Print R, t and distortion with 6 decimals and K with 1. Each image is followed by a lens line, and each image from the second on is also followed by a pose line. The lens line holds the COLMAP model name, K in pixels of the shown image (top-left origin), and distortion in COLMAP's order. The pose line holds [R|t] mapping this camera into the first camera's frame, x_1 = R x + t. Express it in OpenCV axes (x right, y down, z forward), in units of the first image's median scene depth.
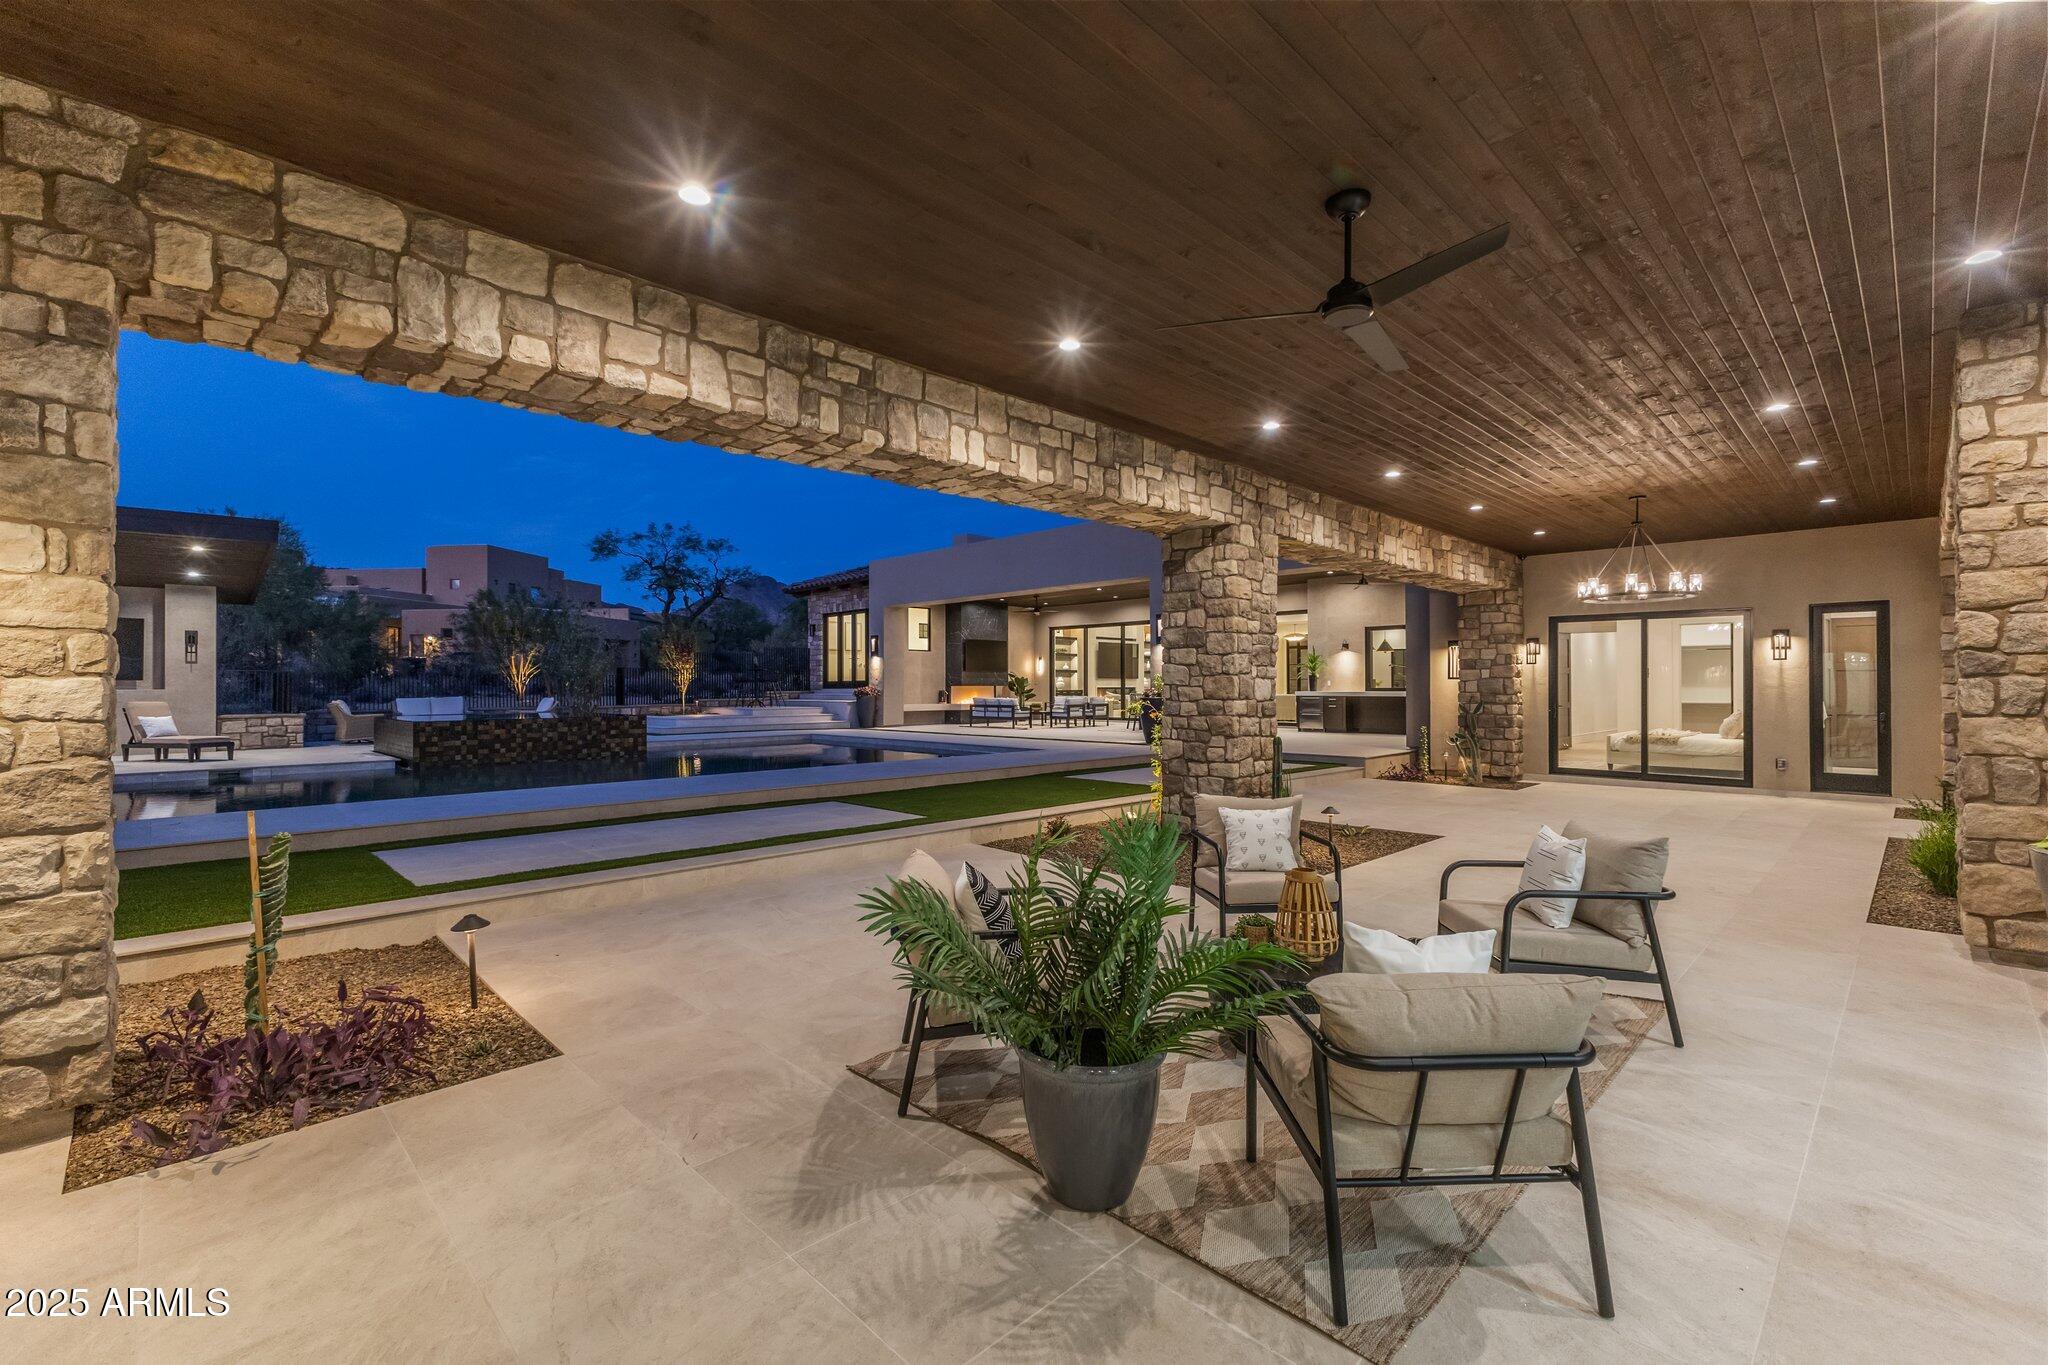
lens RADIAL K [[879.3, 0, 1026.2], [0, 879.3, 684.3], [0, 0, 1]] dist [0.001064, 0.000059]
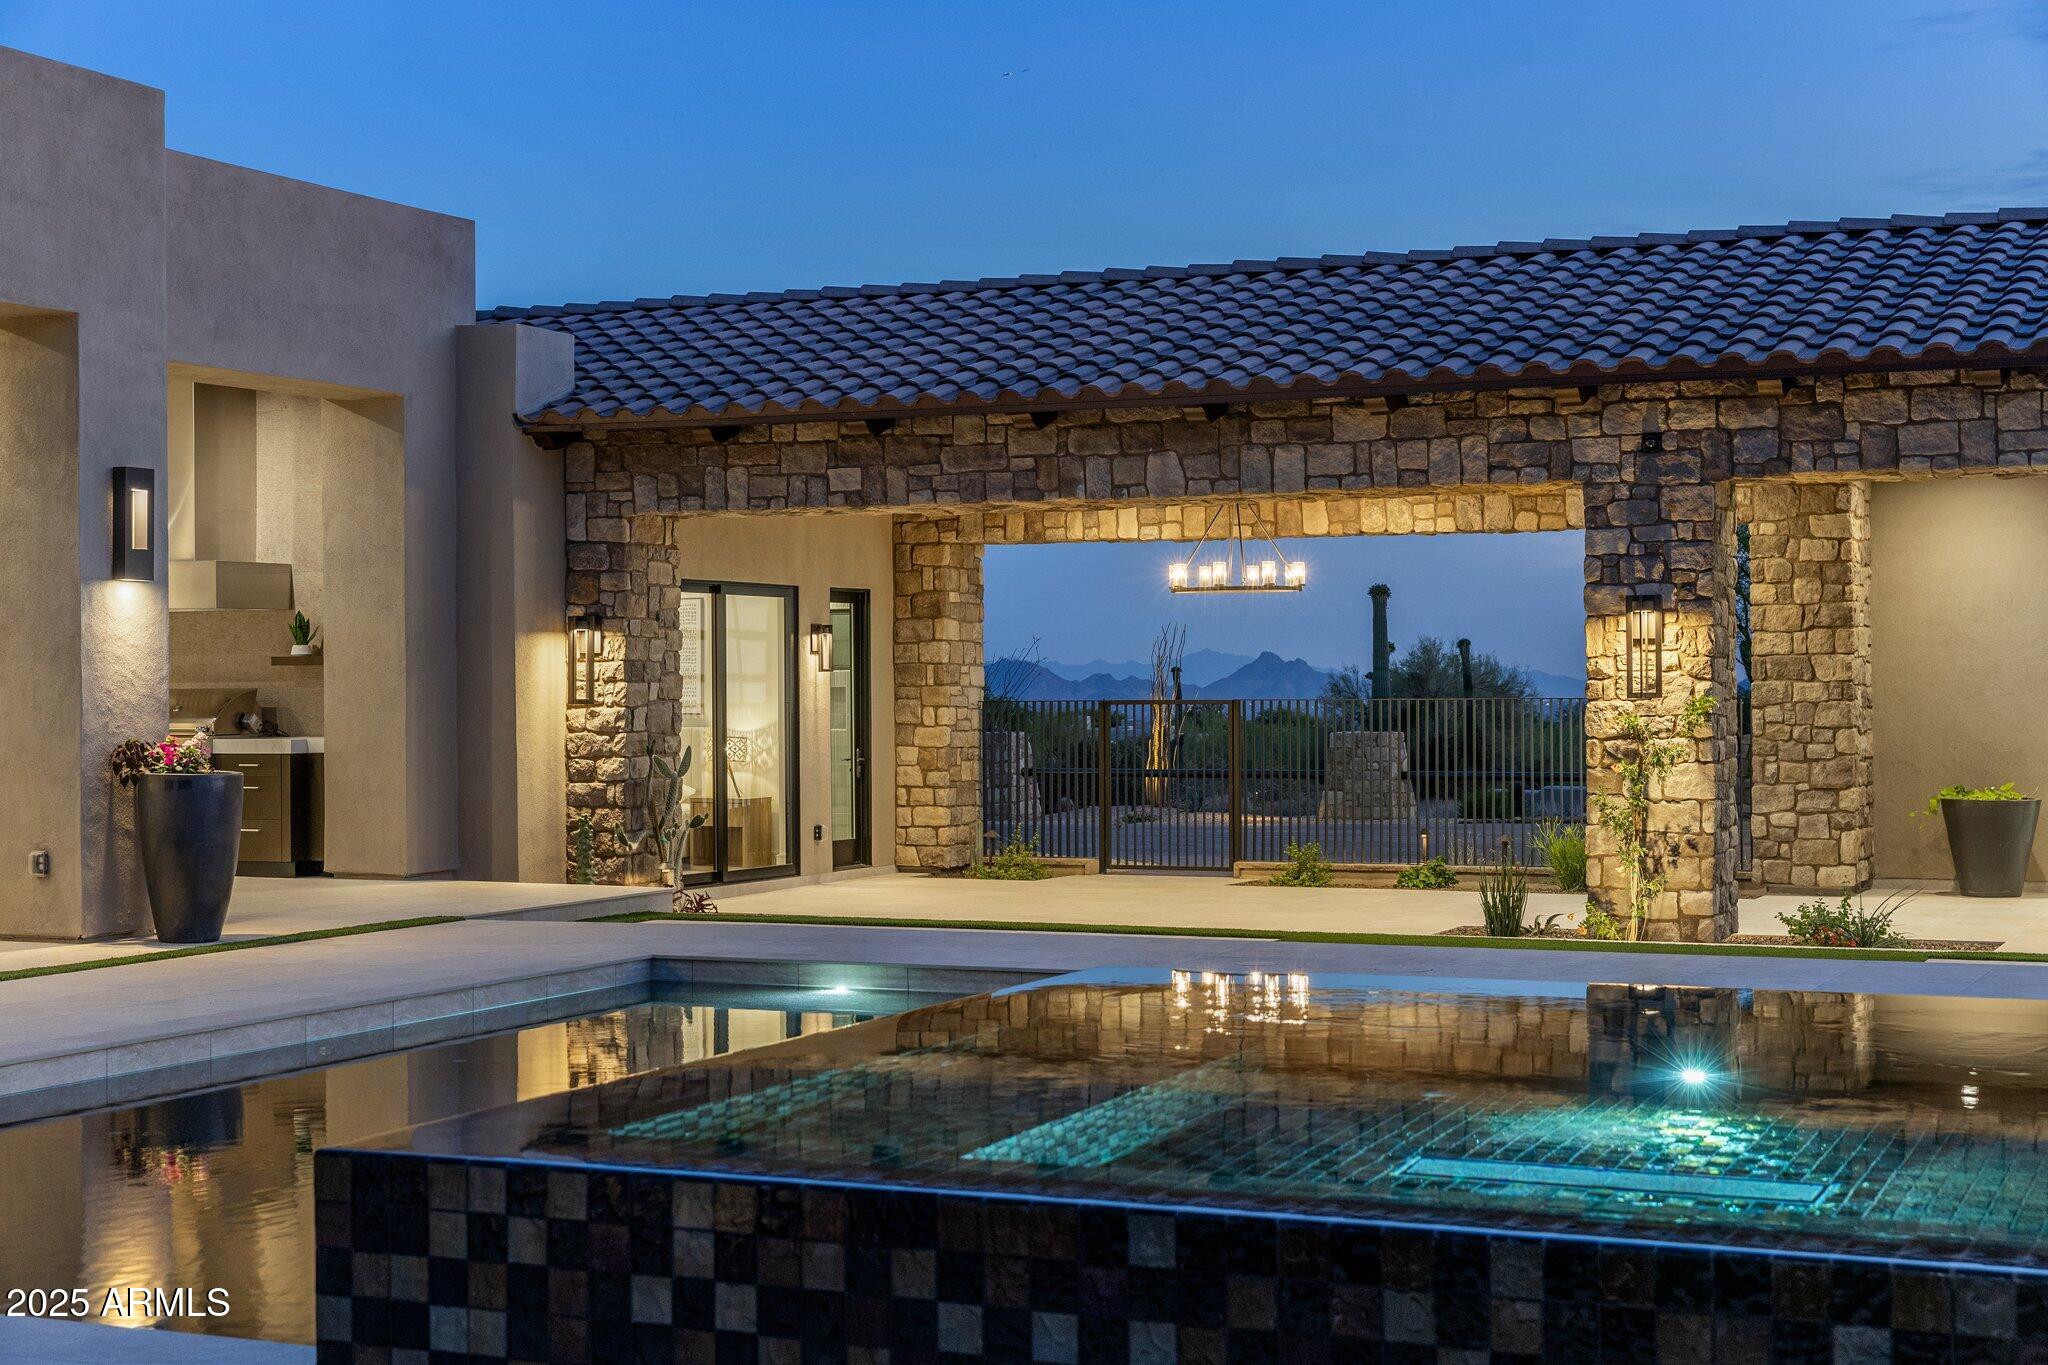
lens RADIAL K [[3017.4, 0, 1038.3], [0, 3017.4, 674.9], [0, 0, 1]] dist [0.006645, 0.000000]
pose [[-0.356103, 0.003719, 0.934439, -1.016858], [0.004961, 0.999986, -0.002090, -0.016020], [-0.934434, 0.003892, -0.356116, 1.323028]]
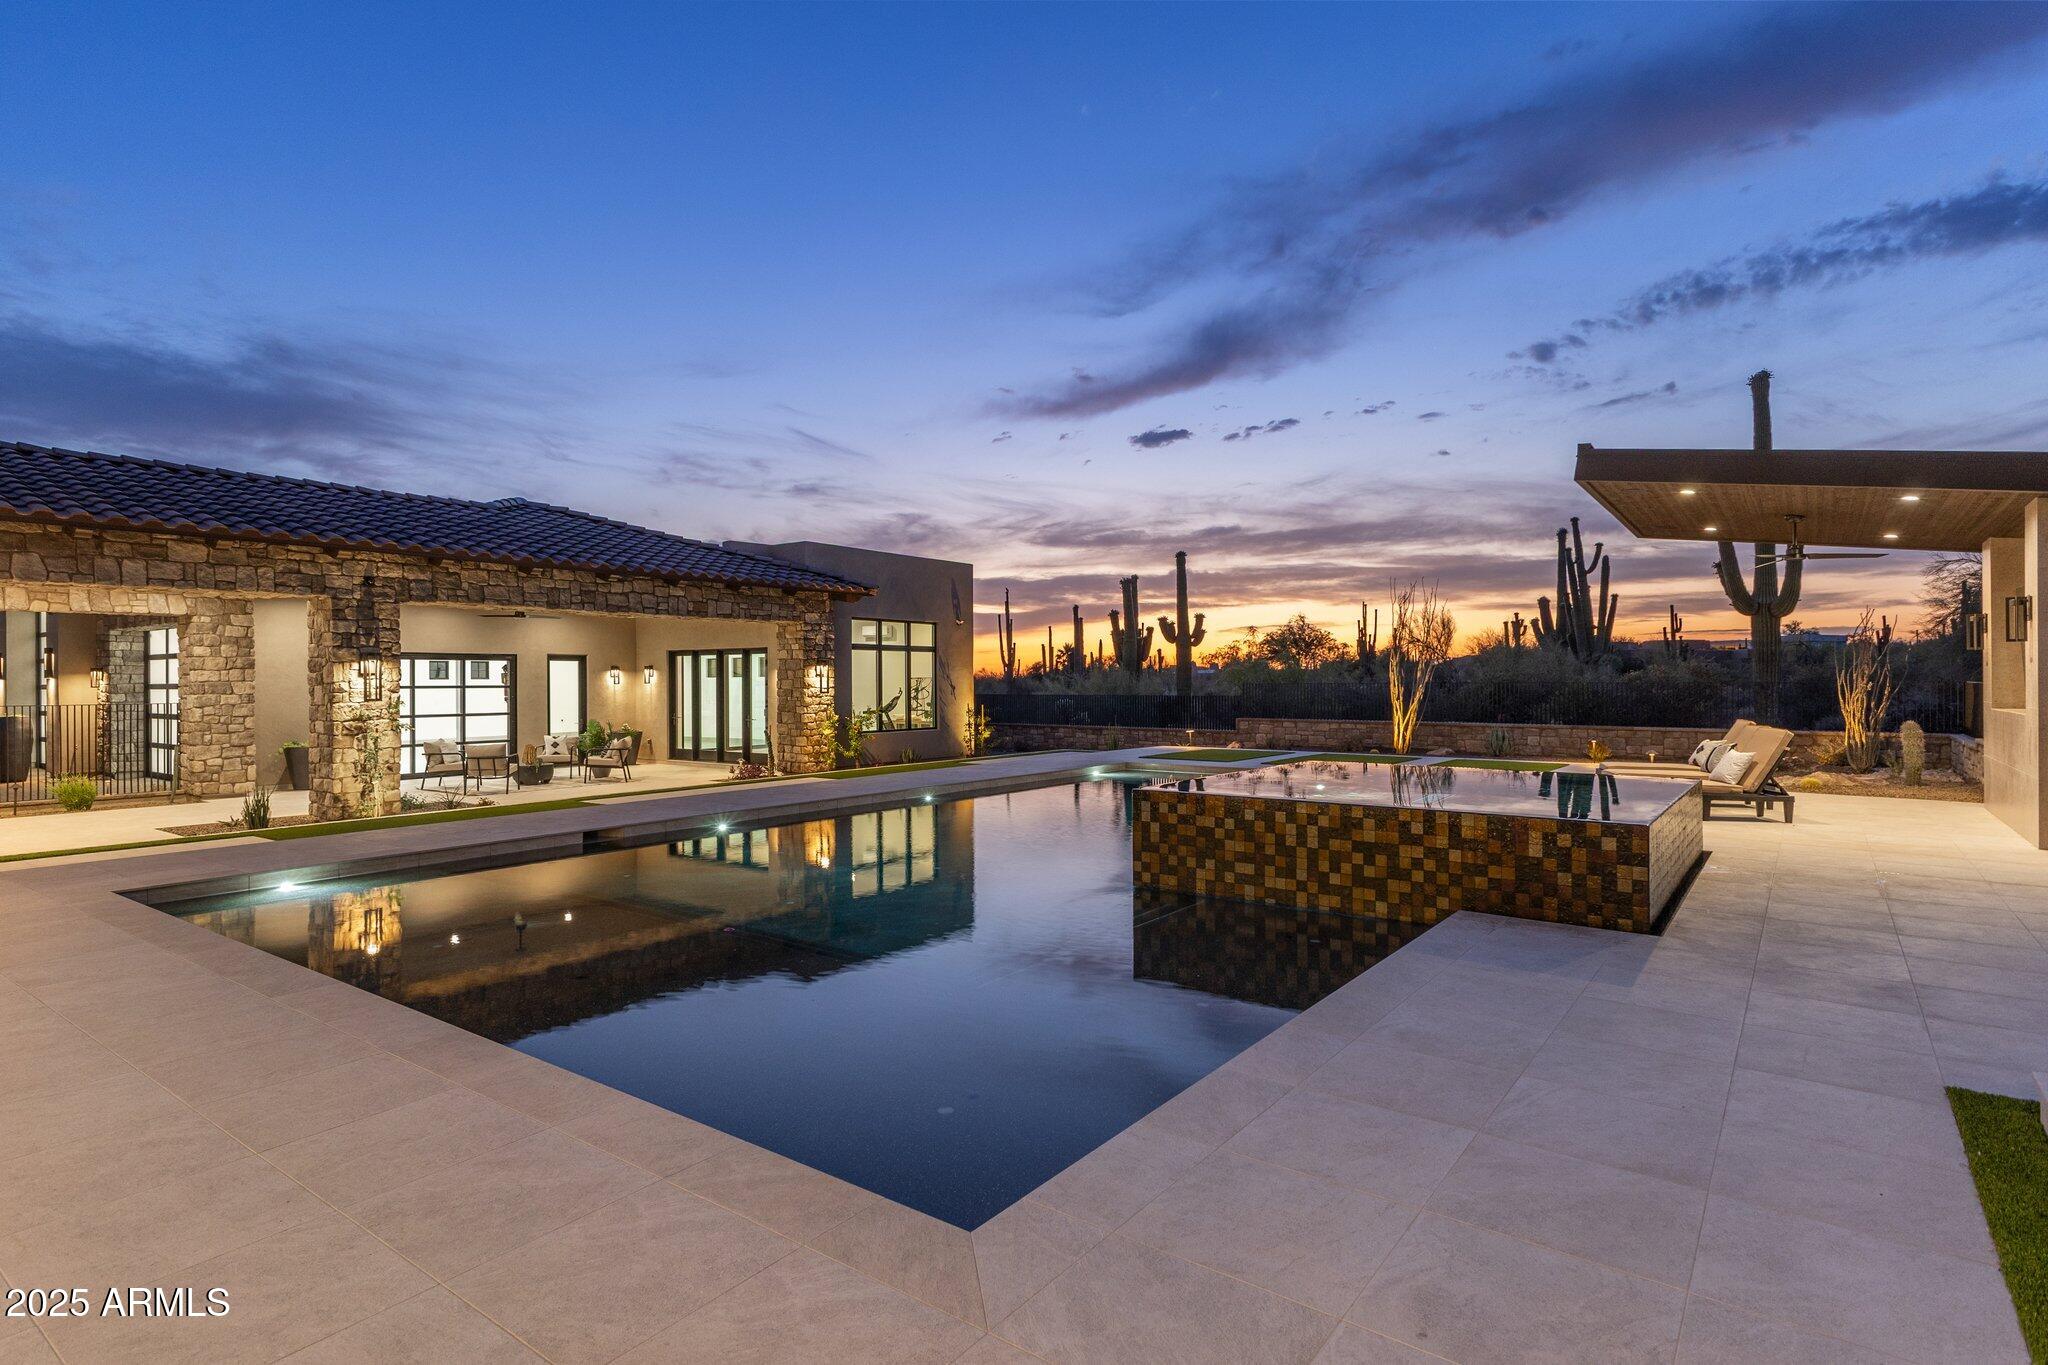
lens RADIAL K [[1038.5, 0, 1031.1], [0, 1038.5, 676.1], [0, 0, 1]] dist [0.011007, -0.001385]
pose [[-0.988283, 0.008557, -0.152394, -0.345072], [0.009490, 0.999940, -0.005394, -0.019440], [0.152339, -0.006777, -0.988305, 1.650935]]
